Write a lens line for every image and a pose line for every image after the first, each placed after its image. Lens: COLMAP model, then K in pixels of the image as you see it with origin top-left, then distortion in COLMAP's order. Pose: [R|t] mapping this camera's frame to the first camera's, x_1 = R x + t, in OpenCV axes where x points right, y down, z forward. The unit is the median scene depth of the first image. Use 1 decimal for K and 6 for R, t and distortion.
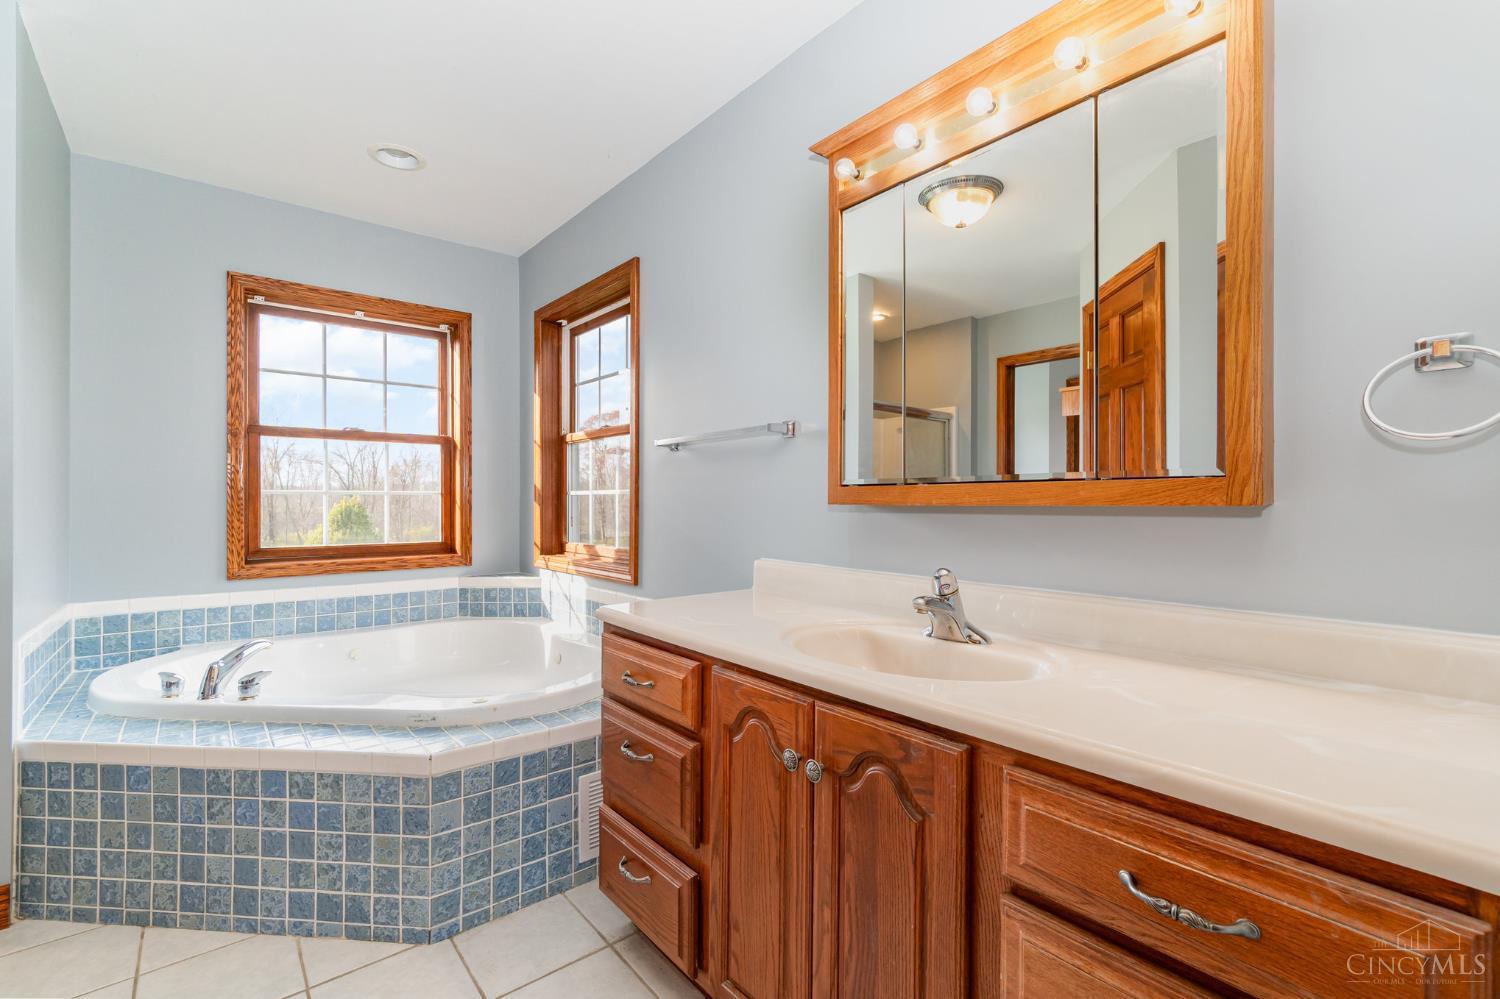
lens RADIAL K [[648.1, 0, 748.5], [0, 648.1, 502.8], [0, 0, 1]] dist [-0.006411, 0.001331]
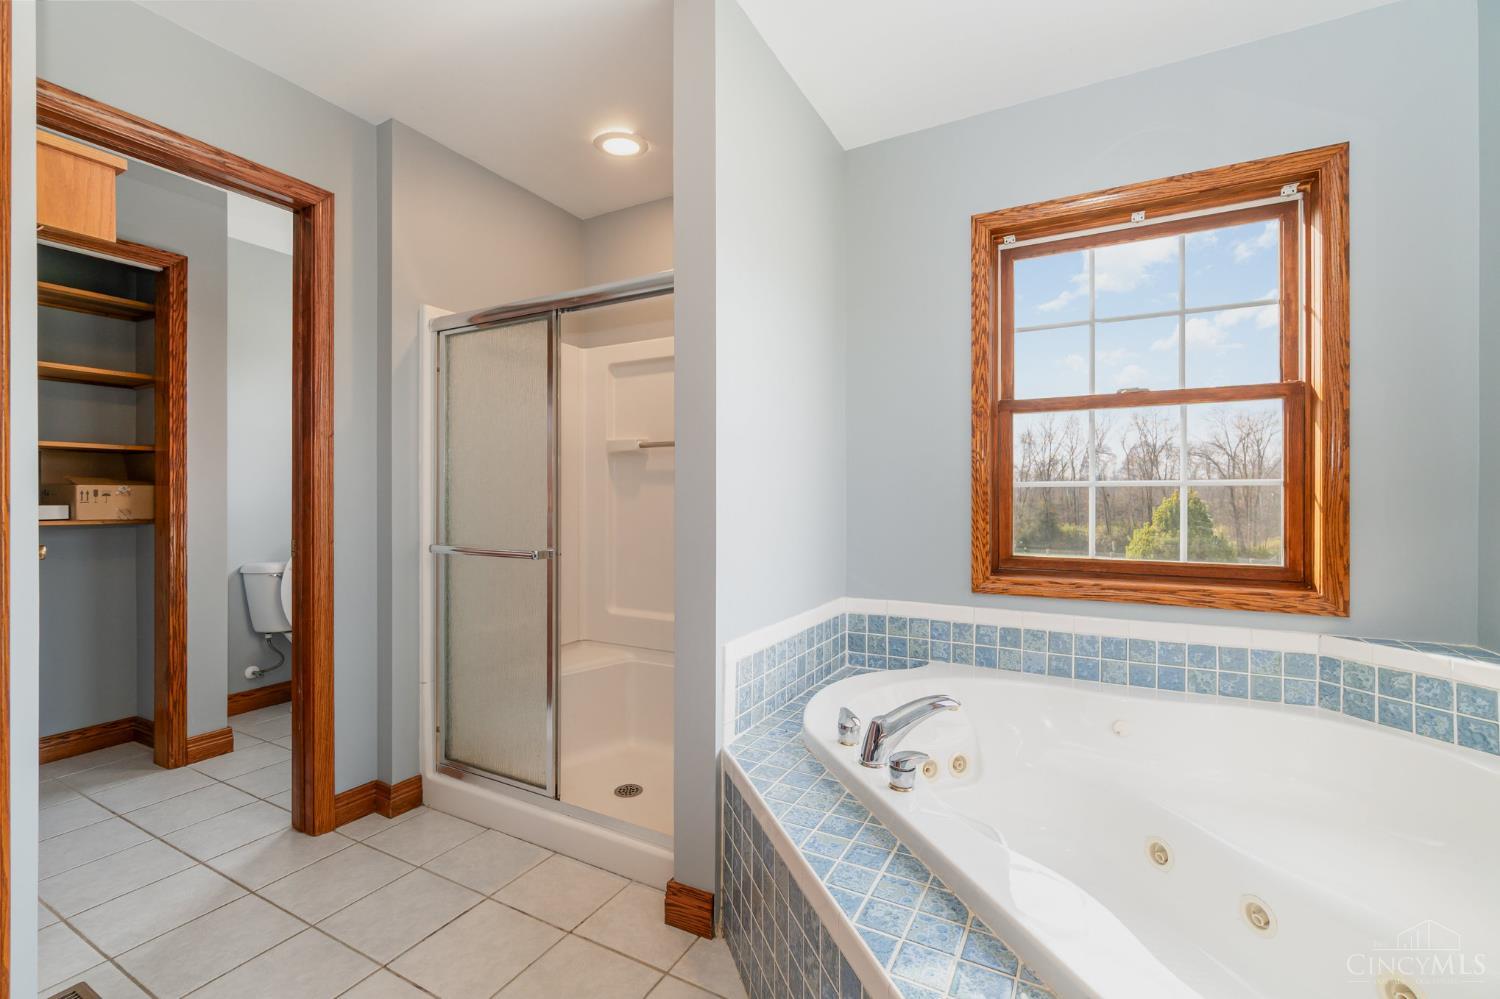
lens RADIAL K [[648.1, 0, 746.5], [0, 648.1, 496.8], [0, 0, 1]] dist [-0.006411, 0.001331]
pose [[0.364922, 0.002429, -0.931035, -0.131773], [-0.000942, 0.999997, 0.002240, -0.003021], [0.931038, 0.000060, 0.364923, 0.395397]]
